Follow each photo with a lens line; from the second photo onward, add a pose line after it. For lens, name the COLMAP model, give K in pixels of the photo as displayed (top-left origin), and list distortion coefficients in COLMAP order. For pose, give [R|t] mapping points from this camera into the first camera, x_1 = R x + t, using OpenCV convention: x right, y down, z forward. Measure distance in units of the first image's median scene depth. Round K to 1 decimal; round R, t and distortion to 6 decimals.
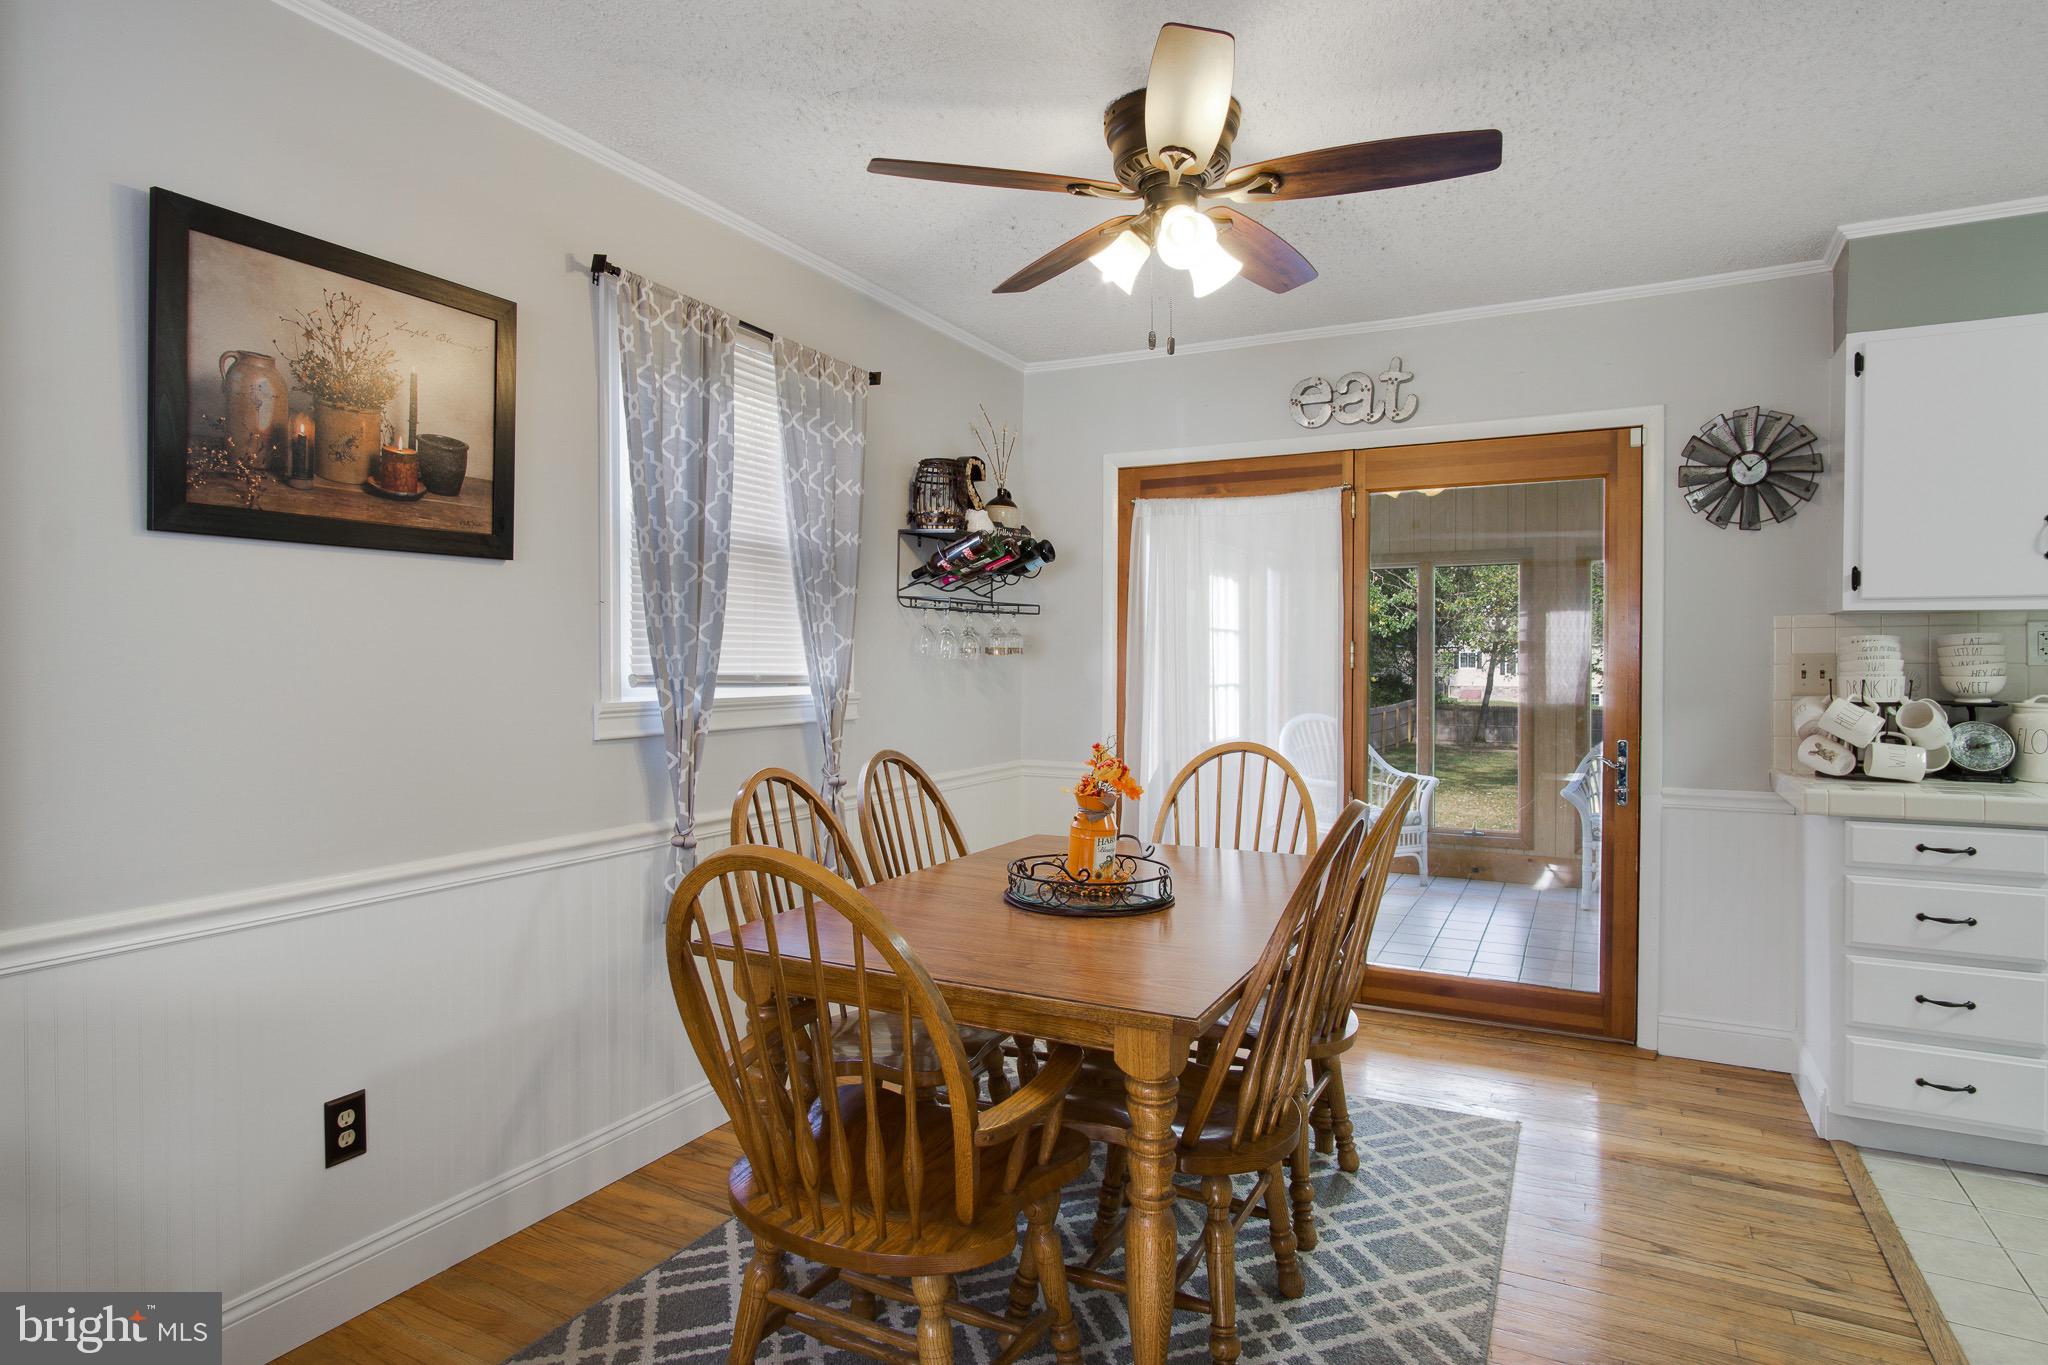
lens RADIAL K [[1135.0, 0, 986.3], [0, 1135.0, 676.9], [0, 0, 1]] dist [-0.023101, 0.000795]
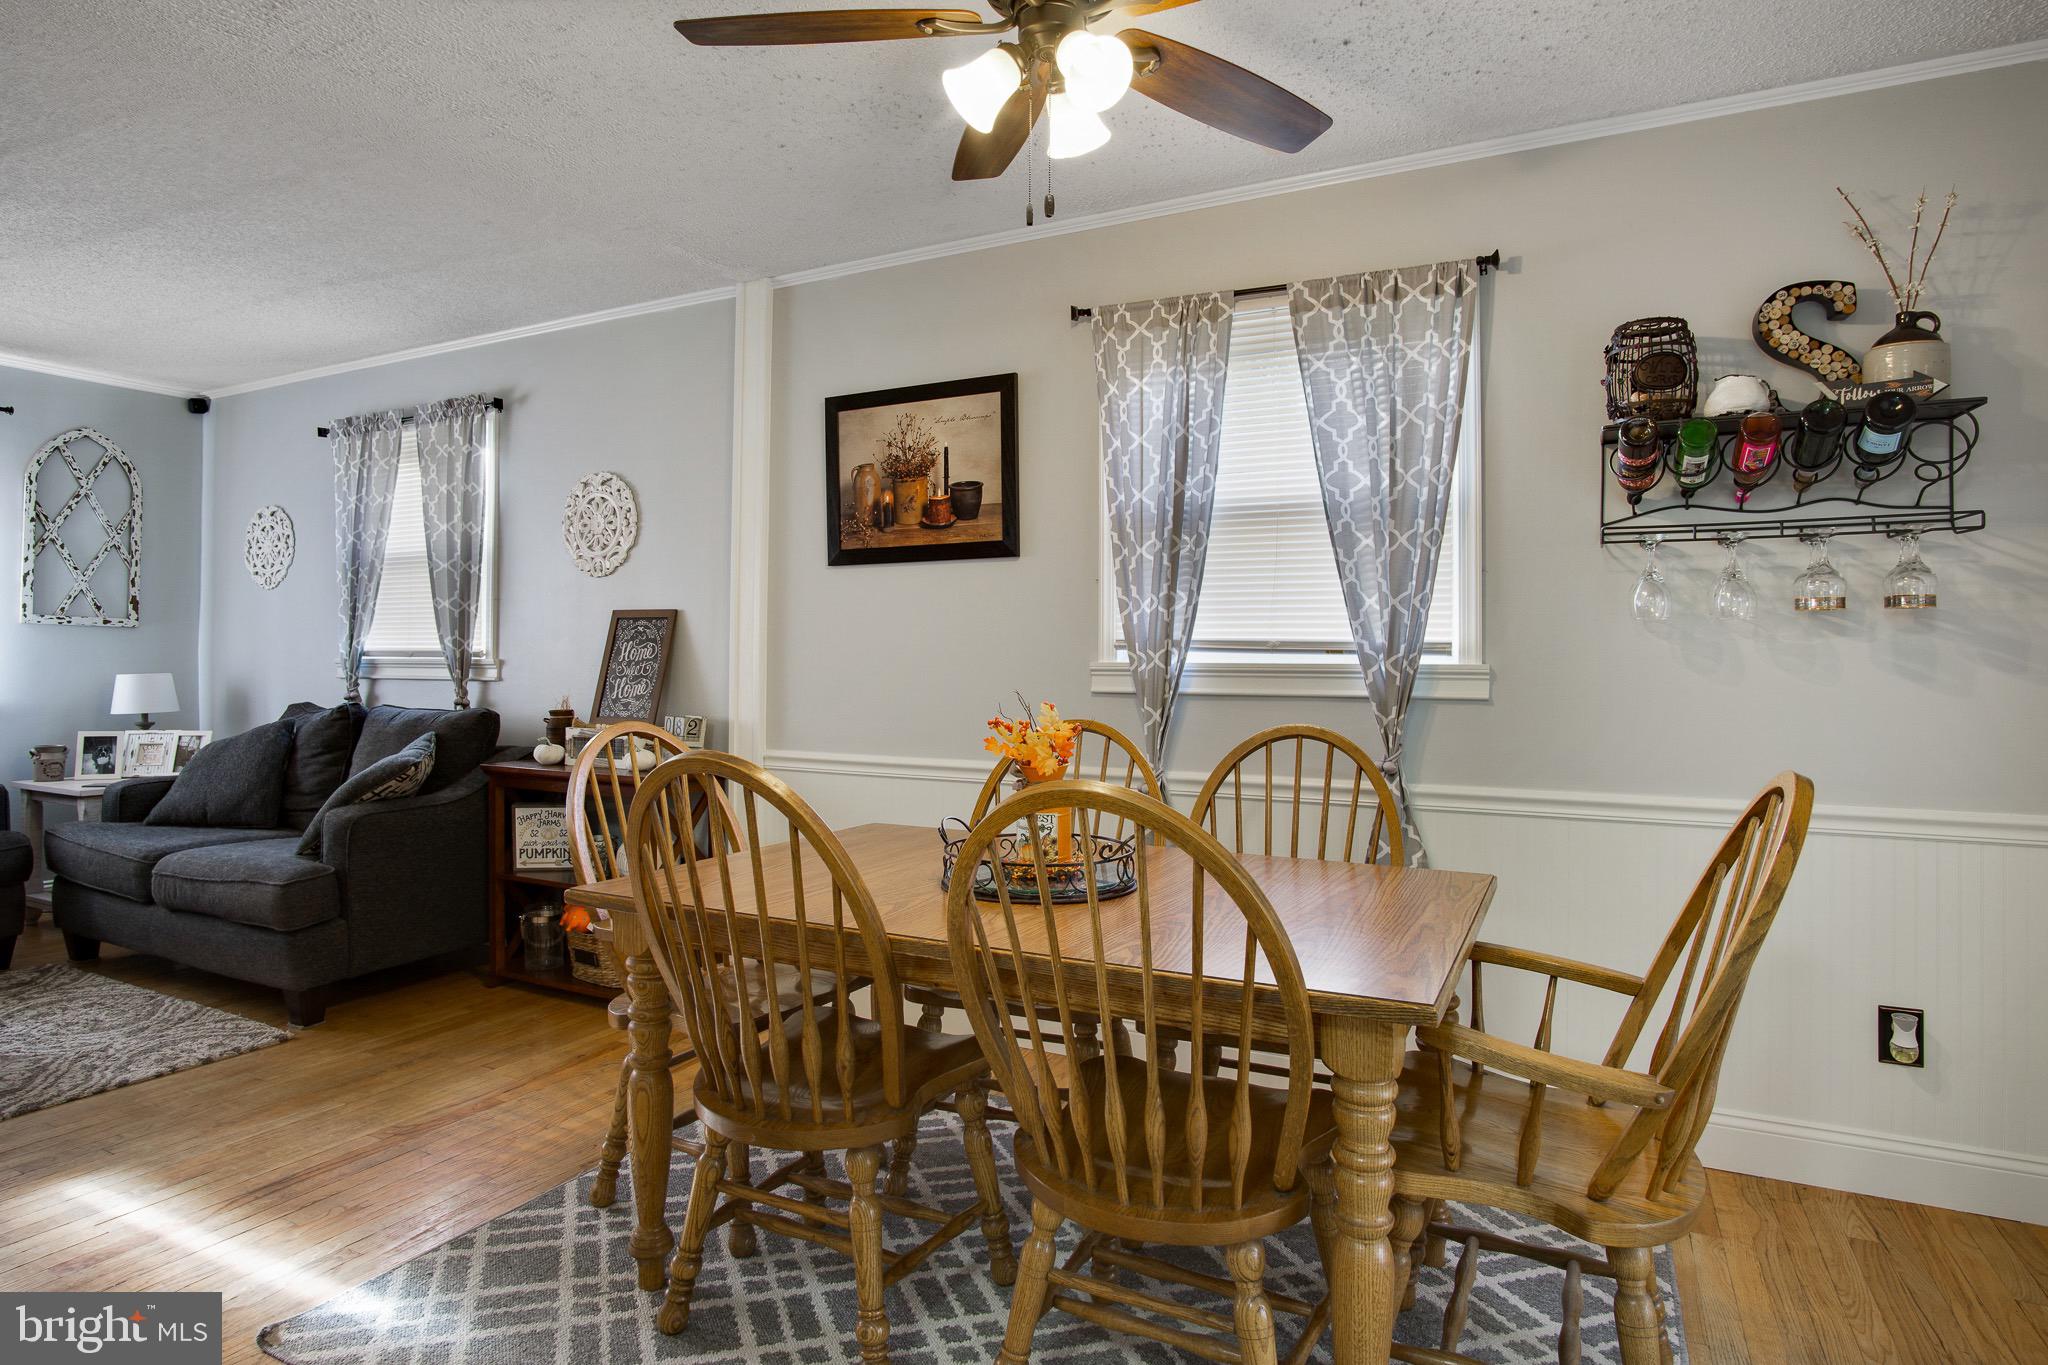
lens RADIAL K [[1109.5, 0, 1029.7], [0, 1109.5, 664.8], [0, 0, 1]] dist [-0.062547, 0.100082]
pose [[0.028221, 0.001227, -0.999601, 0.969220], [-0.019872, 0.999802, 0.000667, 0.029341], [0.999404, 0.019846, 0.028240, 1.007243]]
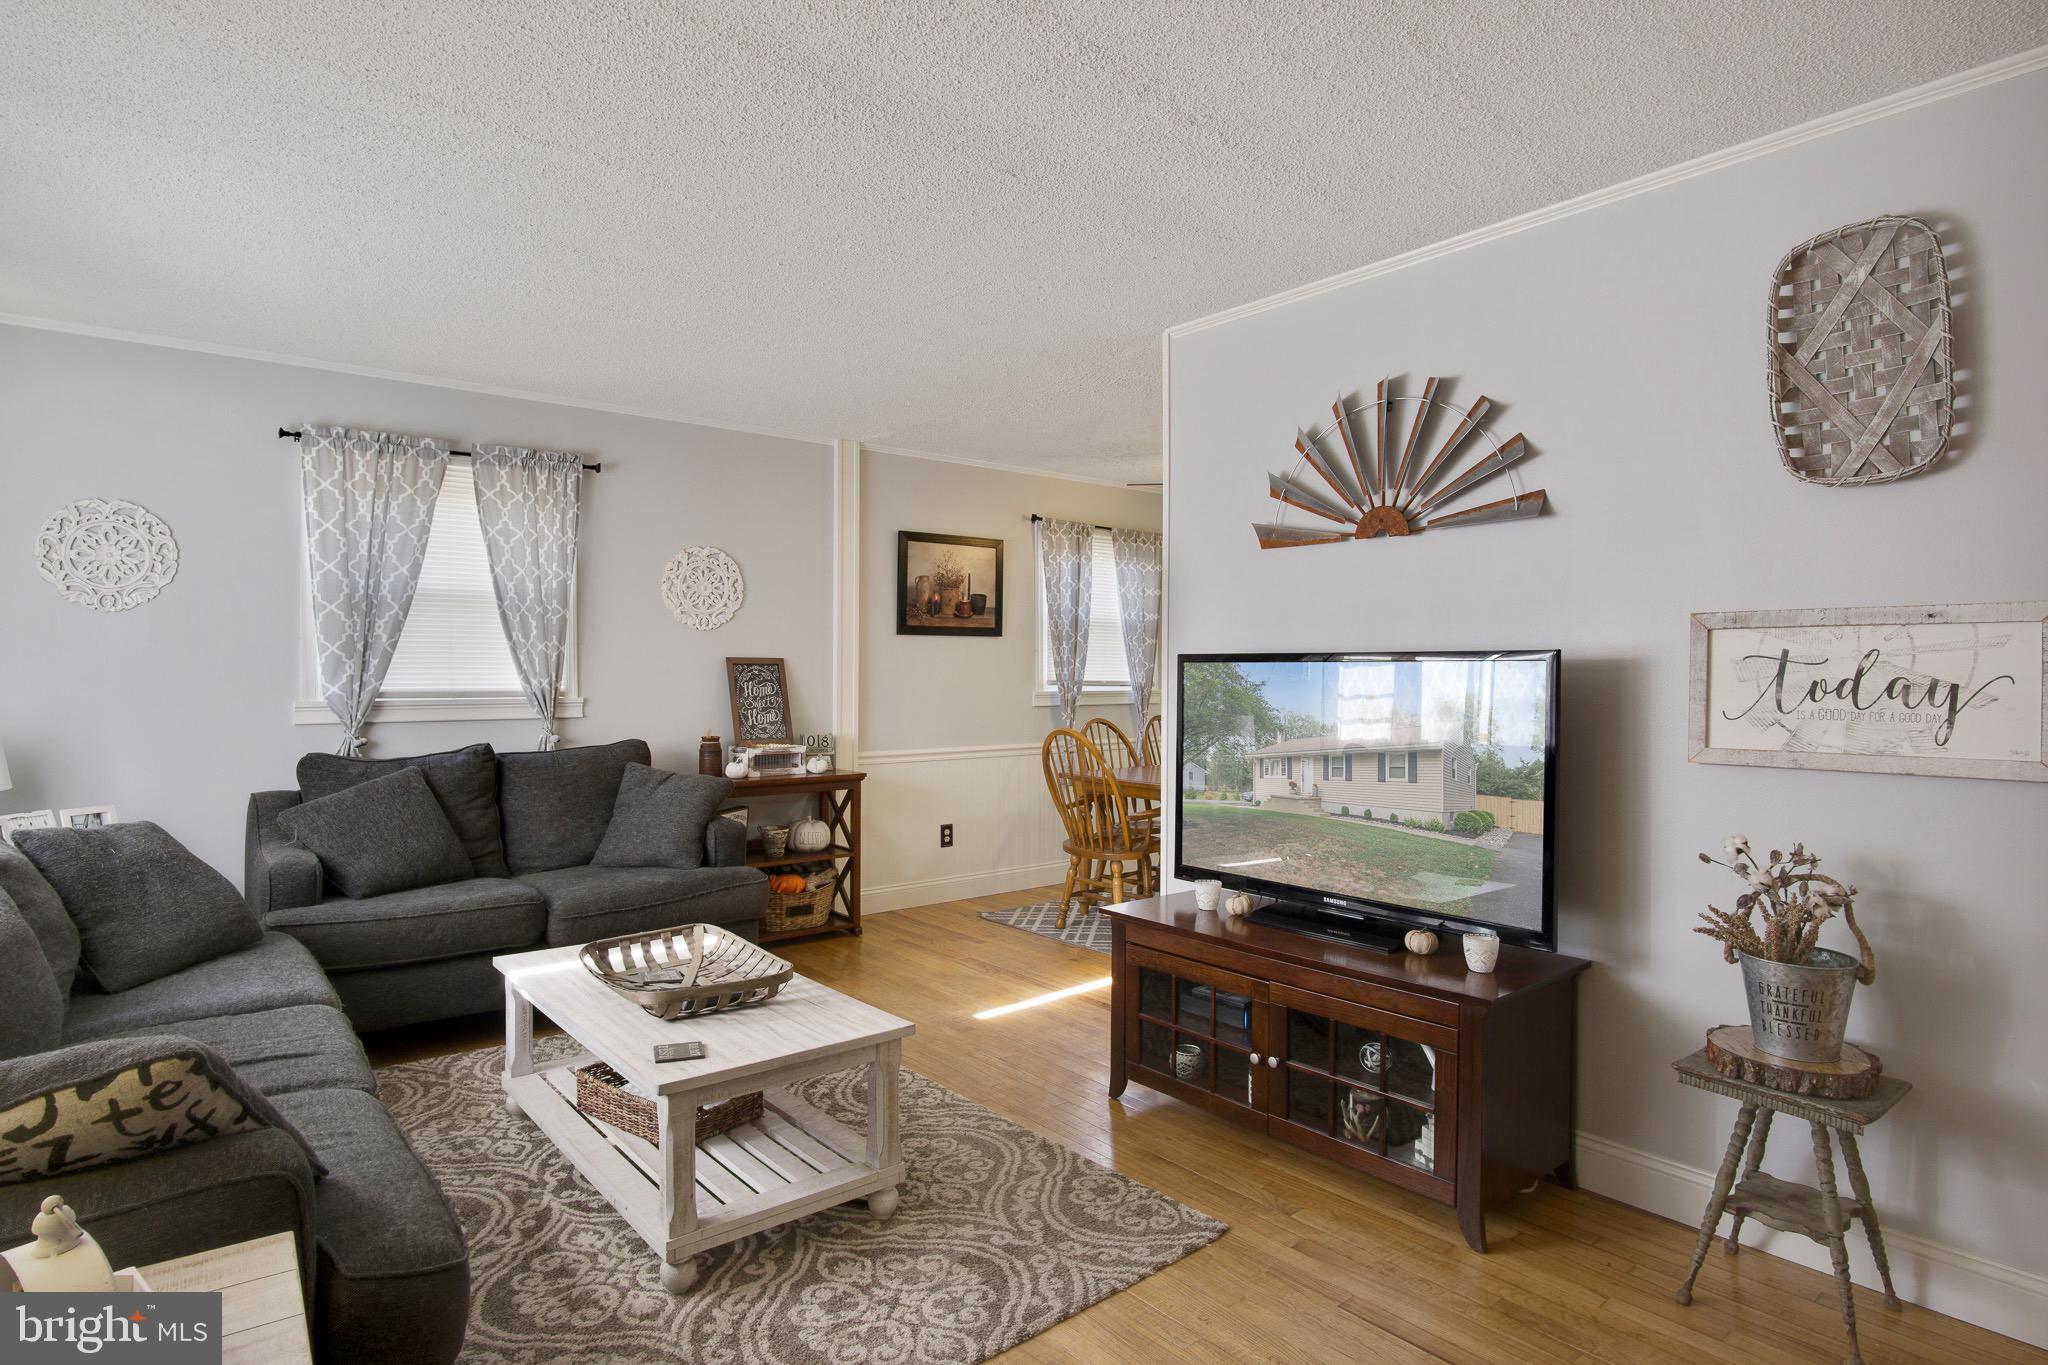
lens RADIAL K [[1109.5, 0, 1029.7], [0, 1109.5, 664.8], [0, 0, 1]] dist [-0.062547, 0.100082]
pose [[0.927600, -0.004111, -0.373553, 0.626982], [-0.004056, 0.999770, -0.021075, 0.017512], [0.373554, 0.021064, 0.927369, -1.420202]]
